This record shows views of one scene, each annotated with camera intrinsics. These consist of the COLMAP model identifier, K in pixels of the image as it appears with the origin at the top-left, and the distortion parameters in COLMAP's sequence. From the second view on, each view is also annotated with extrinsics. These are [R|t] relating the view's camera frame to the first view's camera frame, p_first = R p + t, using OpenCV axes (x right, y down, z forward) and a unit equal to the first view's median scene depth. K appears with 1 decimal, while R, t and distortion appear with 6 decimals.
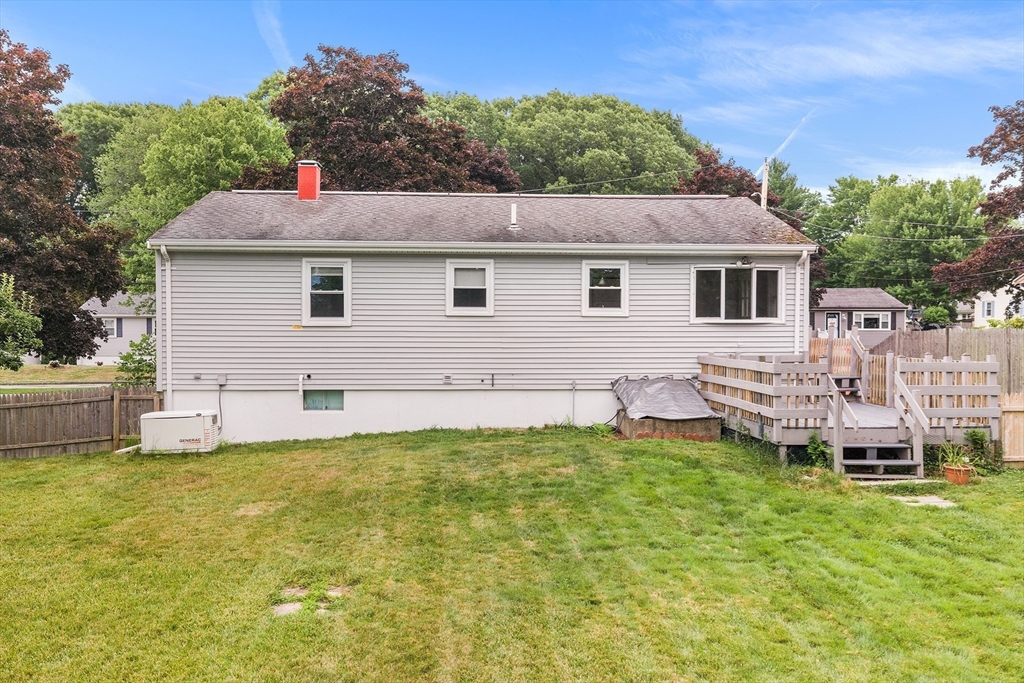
lens RADIAL K [[833.8, 0, 512.0], [0, 833.8, 341.5], [0, 0, 1]] dist [0.008251, -0.006921]
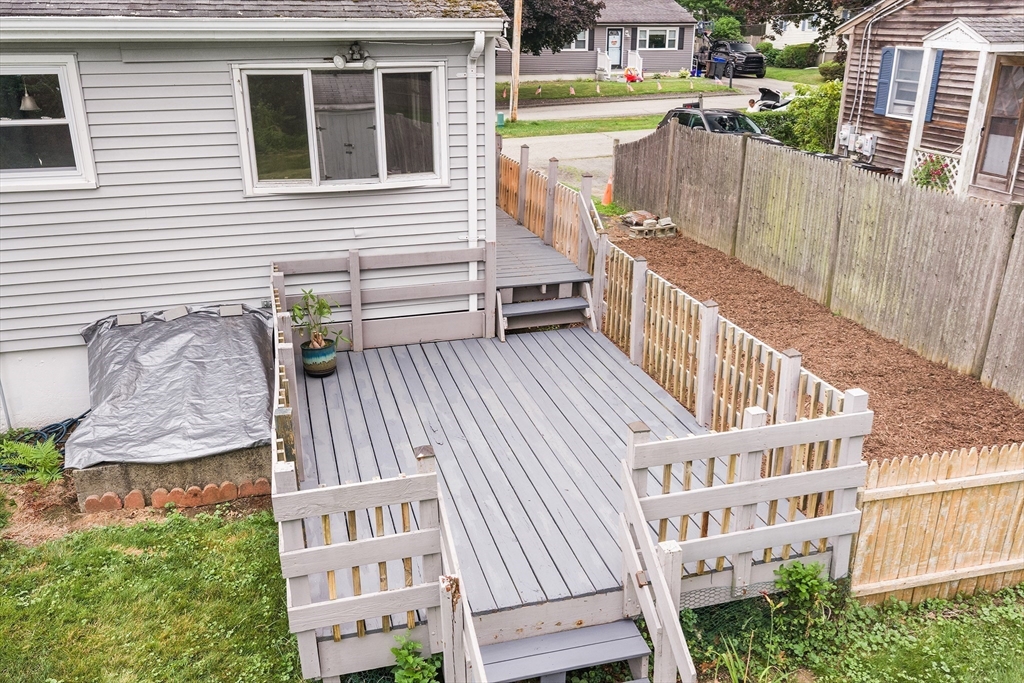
lens RADIAL K [[838.4, 0, 512.0], [0, 838.4, 341.5], [0, 0, 1]] dist [0.004543, -0.003003]
pose [[0.971977, -0.086568, 0.218556, 0.247961], [0.006337, 0.939036, 0.343760, -0.104583], [-0.234991, -0.332742, 0.913270, 0.511259]]
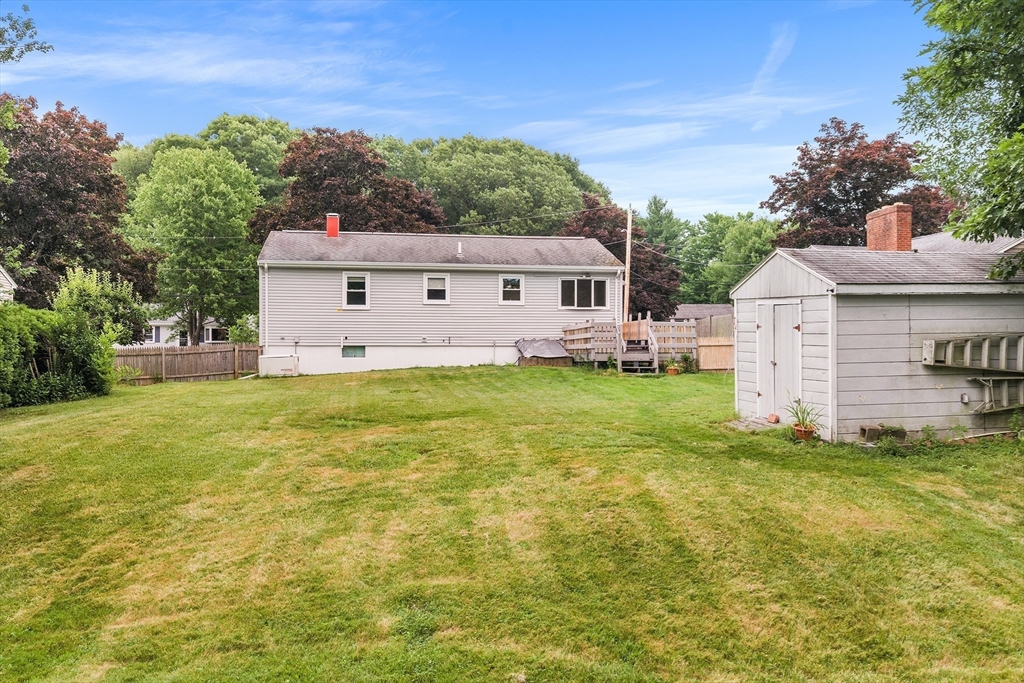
lens RADIAL K [[833.8, 0, 512.0], [0, 833.8, 341.5], [0, 0, 1]] dist [0.008251, -0.006921]
pose [[0.993910, -0.001570, 0.110187, -0.085157], [0.004714, 0.999589, -0.028276, 0.098386], [-0.110098, 0.028623, 0.993509, -0.781809]]
